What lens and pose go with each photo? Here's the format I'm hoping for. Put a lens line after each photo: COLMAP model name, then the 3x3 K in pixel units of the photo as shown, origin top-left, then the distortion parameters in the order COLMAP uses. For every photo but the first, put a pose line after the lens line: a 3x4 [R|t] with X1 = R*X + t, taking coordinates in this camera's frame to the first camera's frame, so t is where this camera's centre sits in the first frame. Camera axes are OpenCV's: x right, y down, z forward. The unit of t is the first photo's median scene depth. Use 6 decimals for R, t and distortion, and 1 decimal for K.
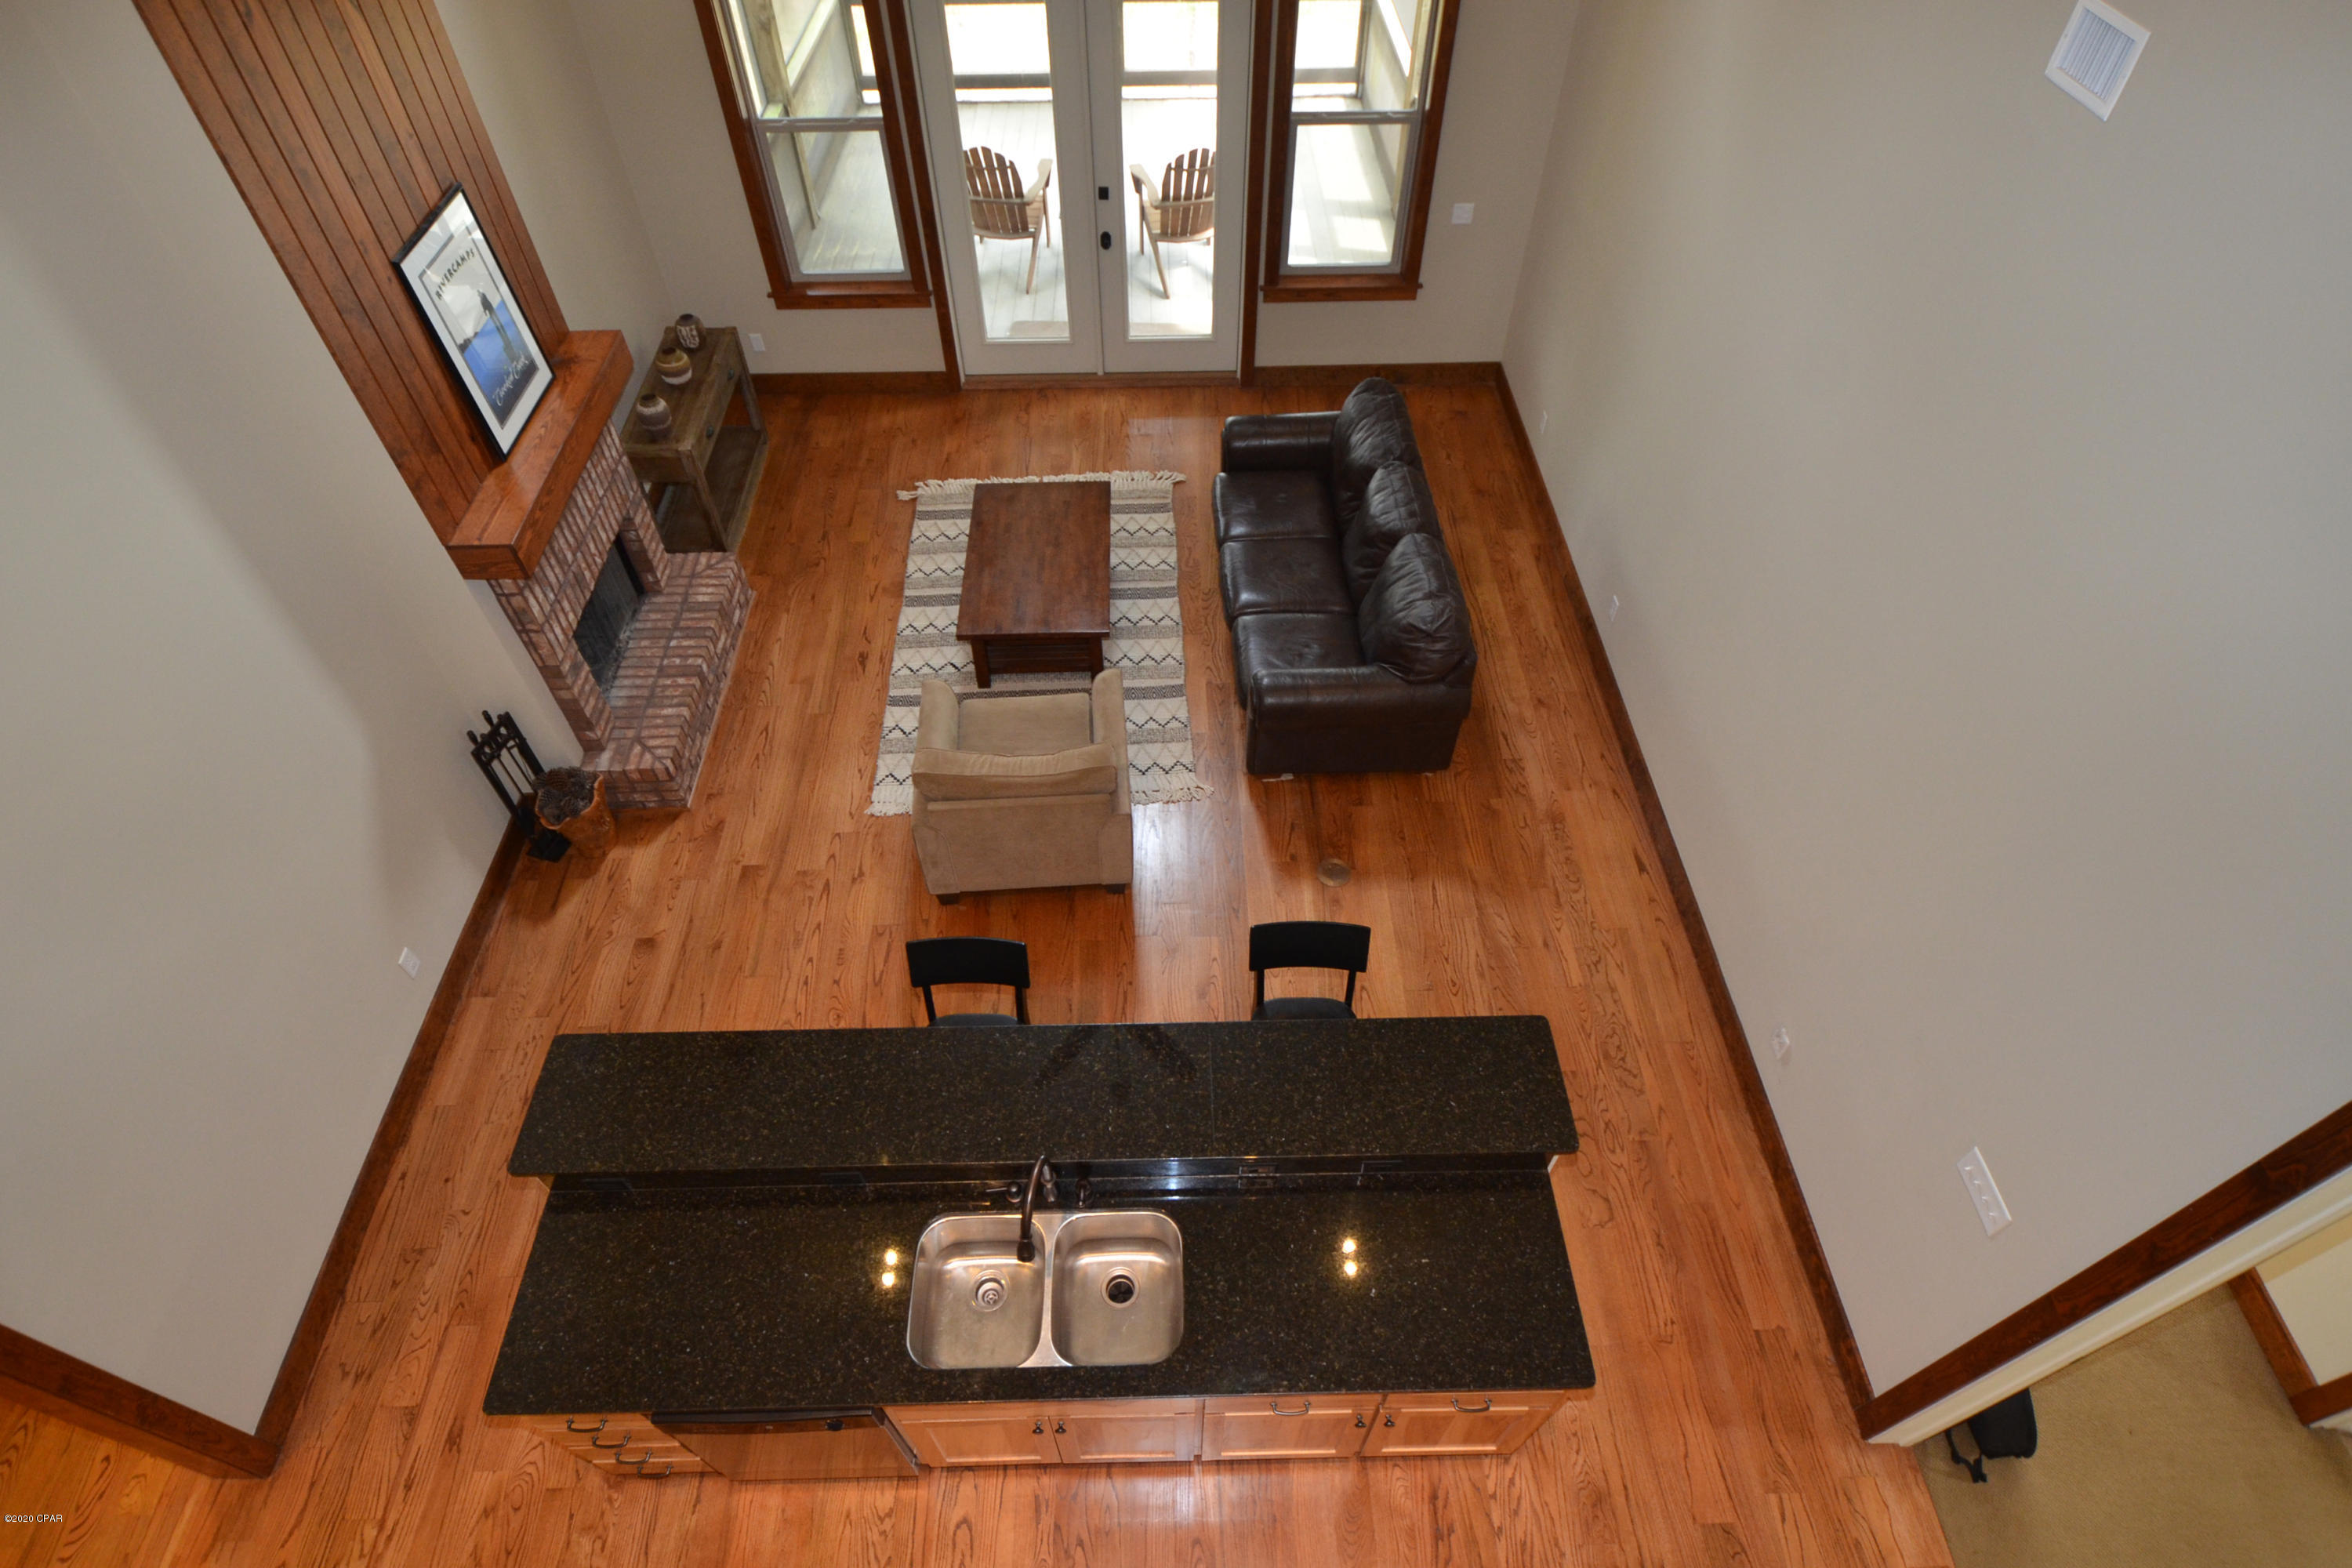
lens RADIAL K [[1215.9, 0, 1176.0], [0, 1215.9, 784.0], [0, 0, 1]] dist [0.027155, -0.029924]
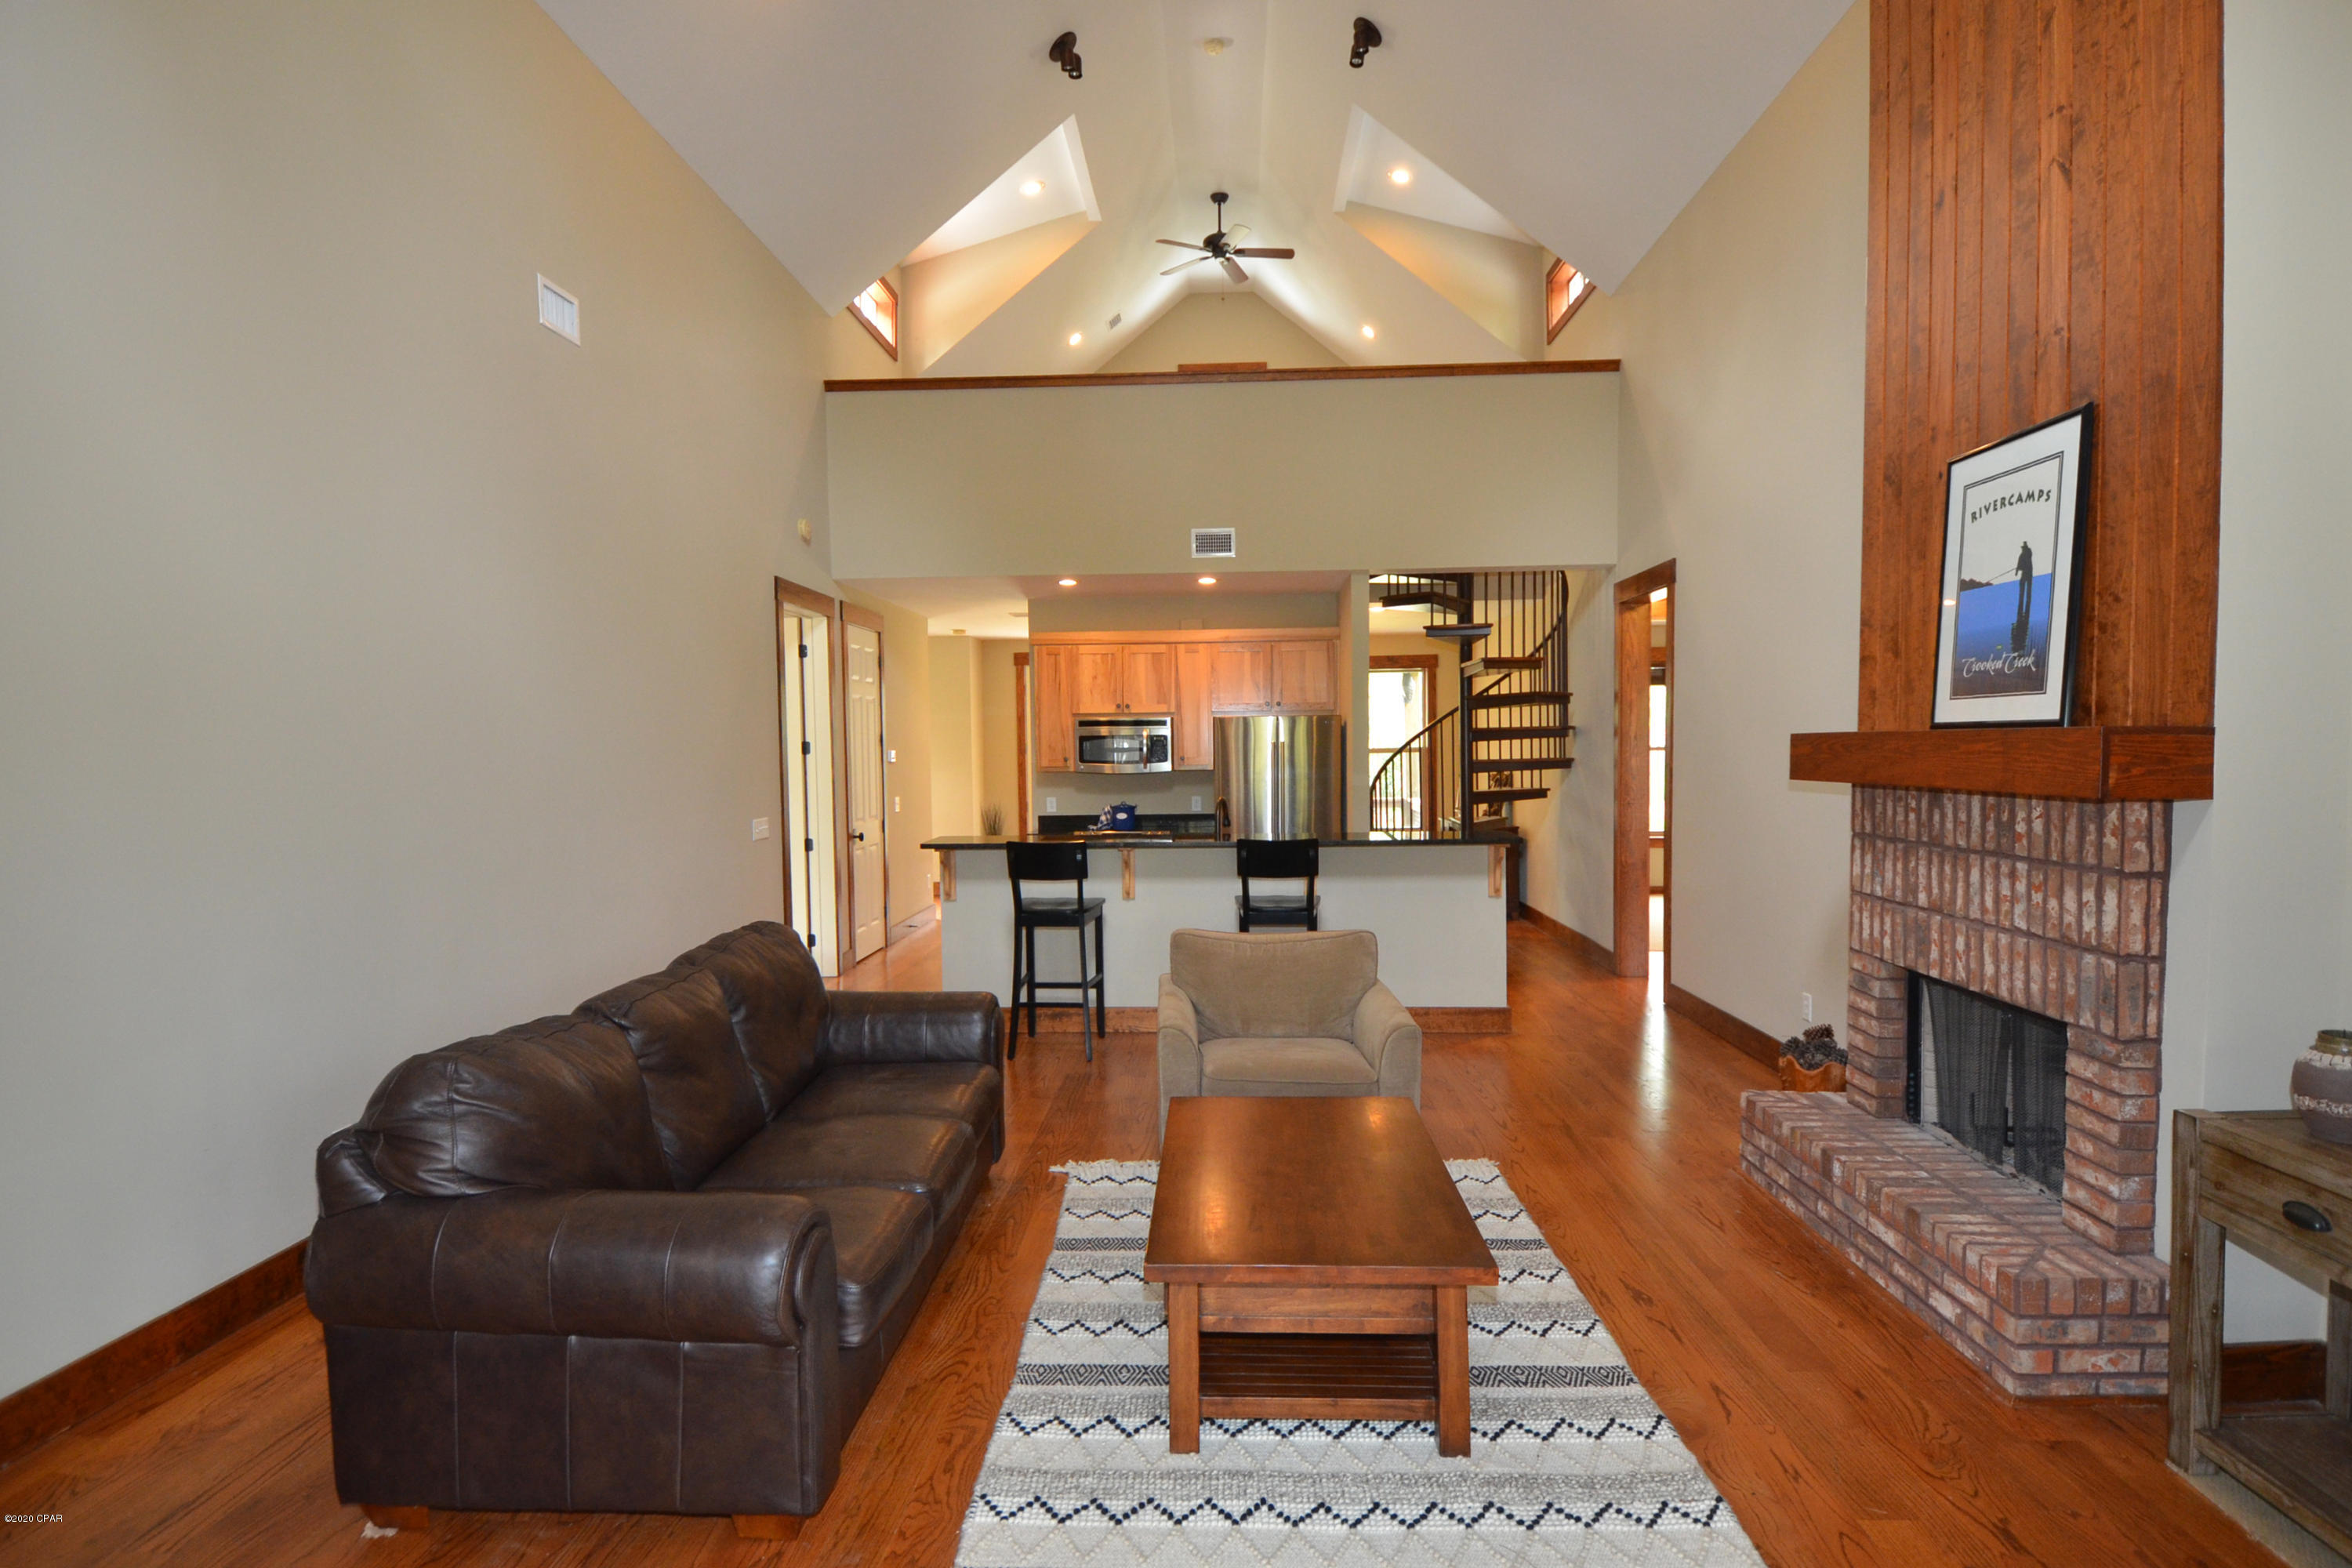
lens RADIAL K [[1200.9, 0, 1176.0], [0, 1200.9, 784.0], [0, 0, 1]] dist [0.002038, -0.000036]
pose [[-0.997605, 0.014232, 0.067685, -0.099913], [0.061875, 0.620944, 0.781409, -0.699619], [-0.030908, 0.783726, -0.620337, 1.224079]]
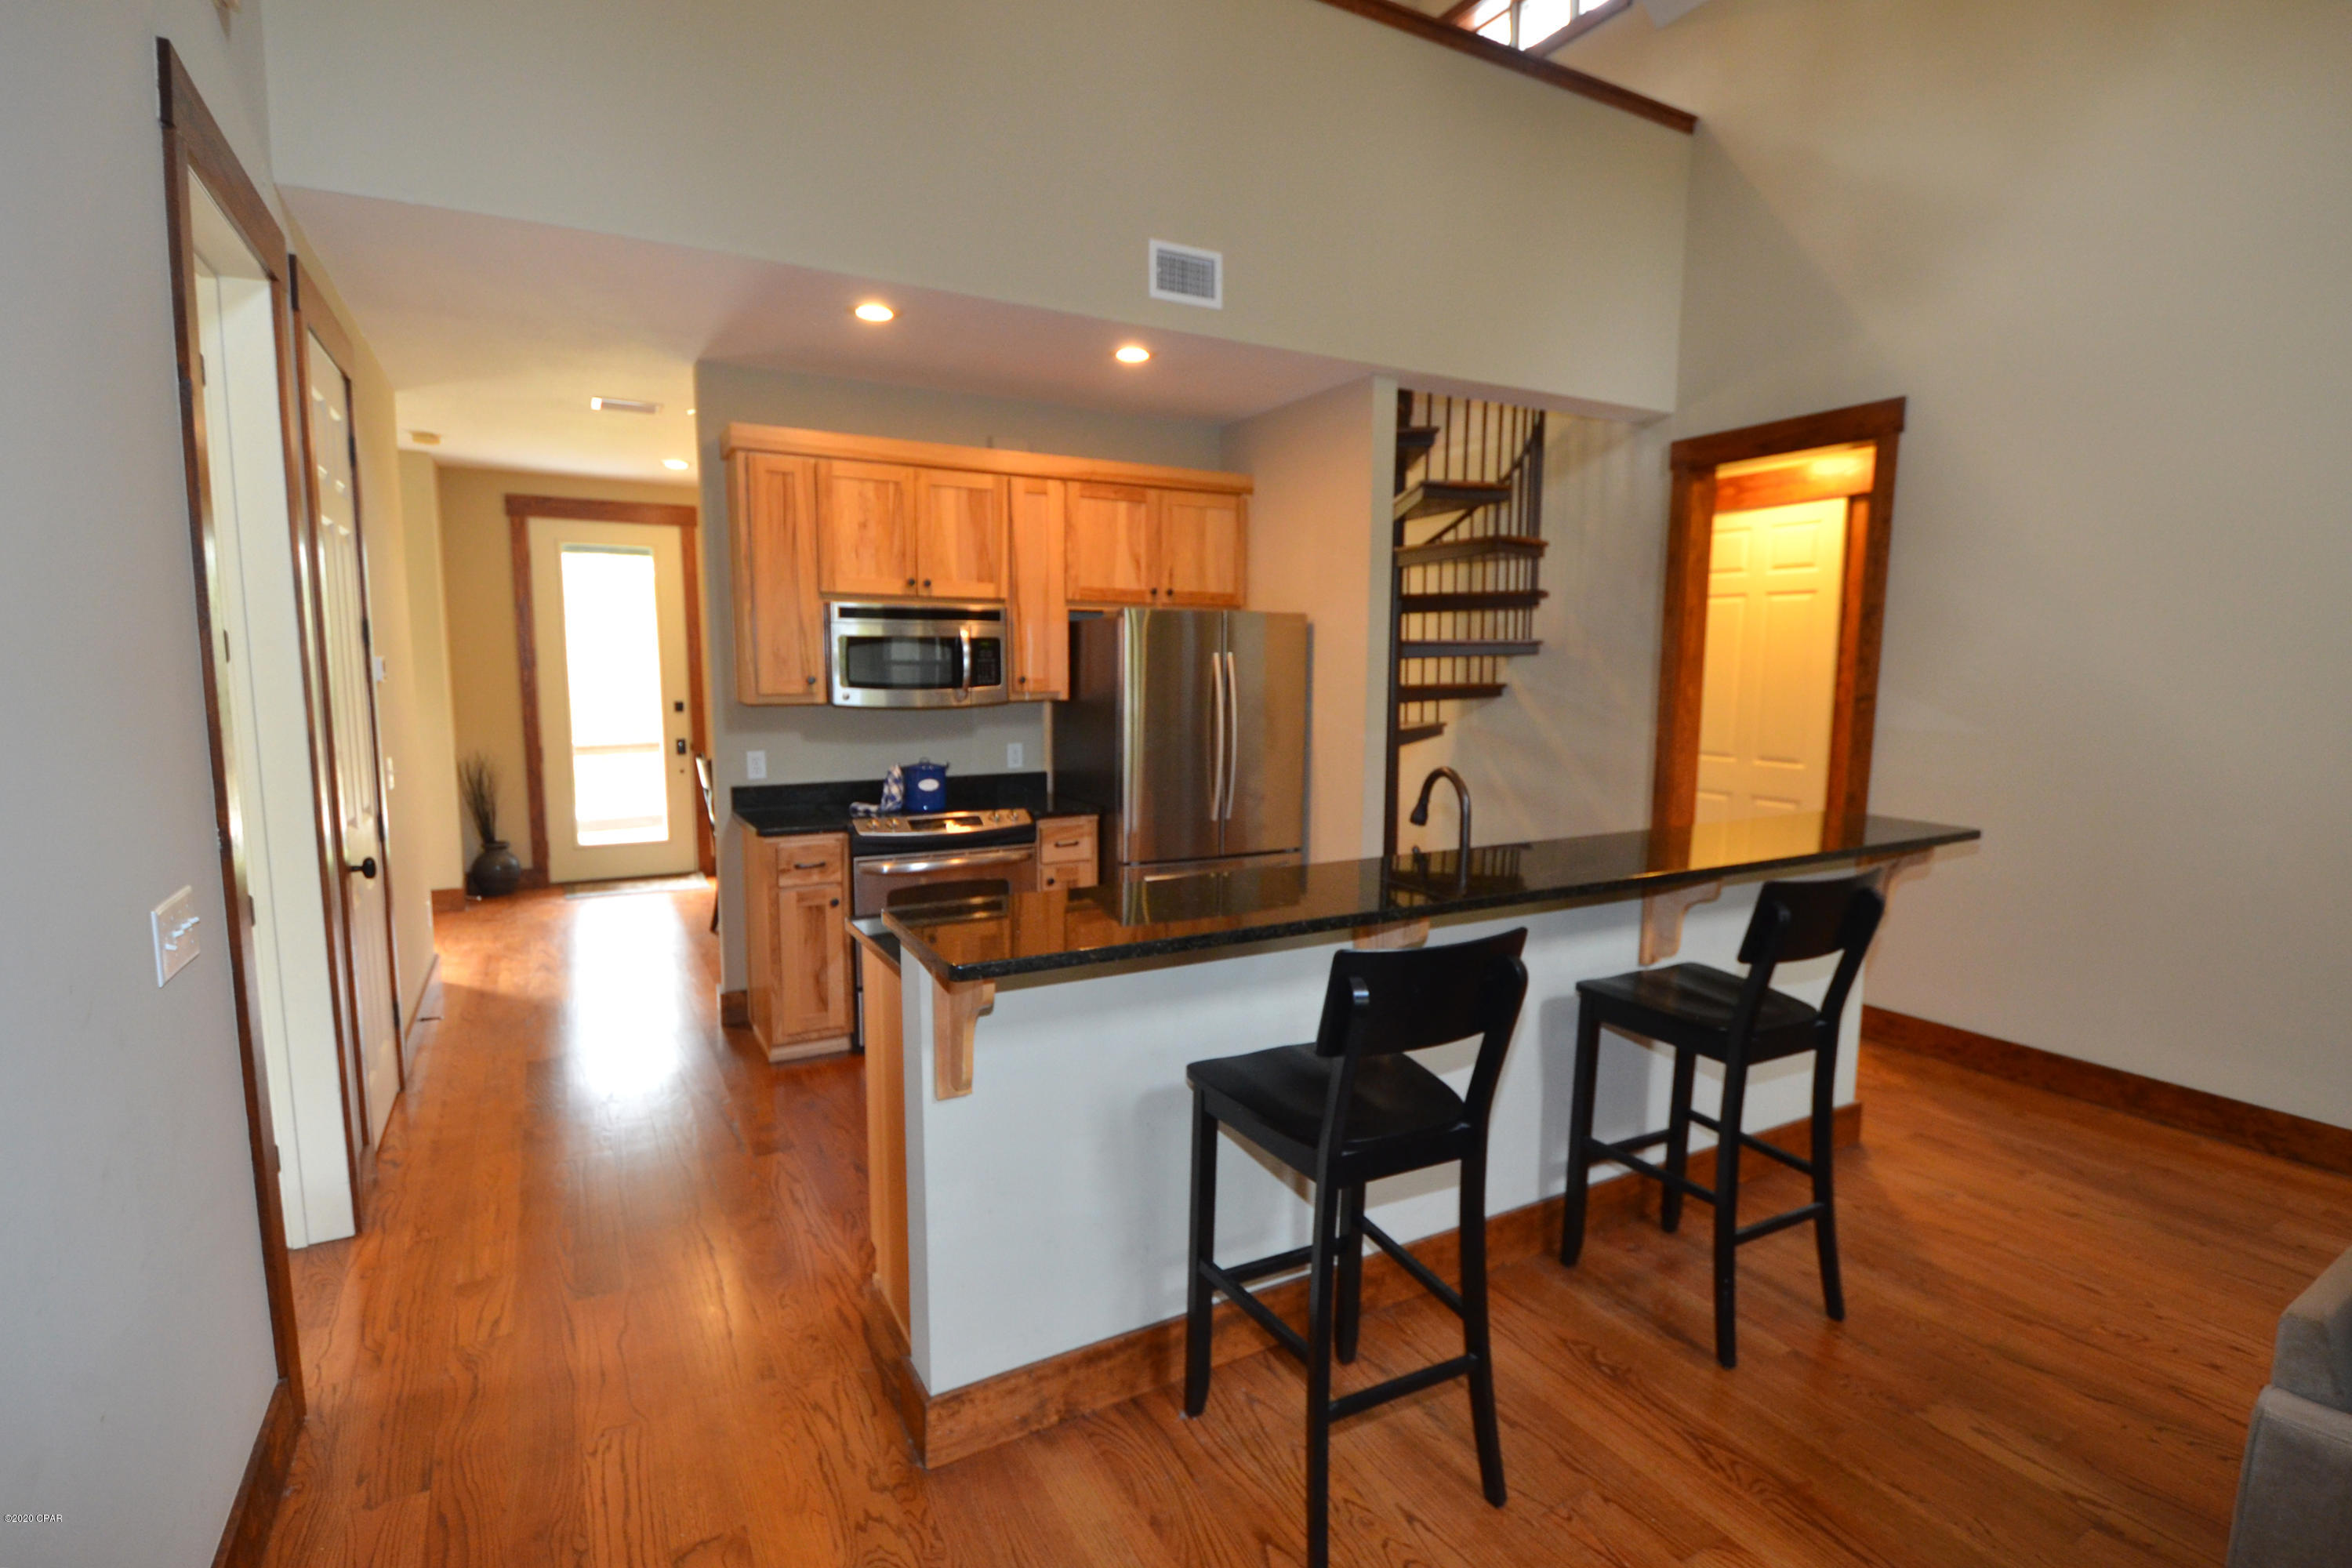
lens RADIAL K [[1096.7, 0, 1176.0], [0, 1096.7, 784.0], [0, 0, 1]] dist [0.021255, -0.019789]
pose [[-0.879367, 0.054626, -0.473001, 0.273155], [-0.364360, 0.562307, 0.742329, -0.132403], [0.306523, 0.825122, -0.474571, 0.739905]]
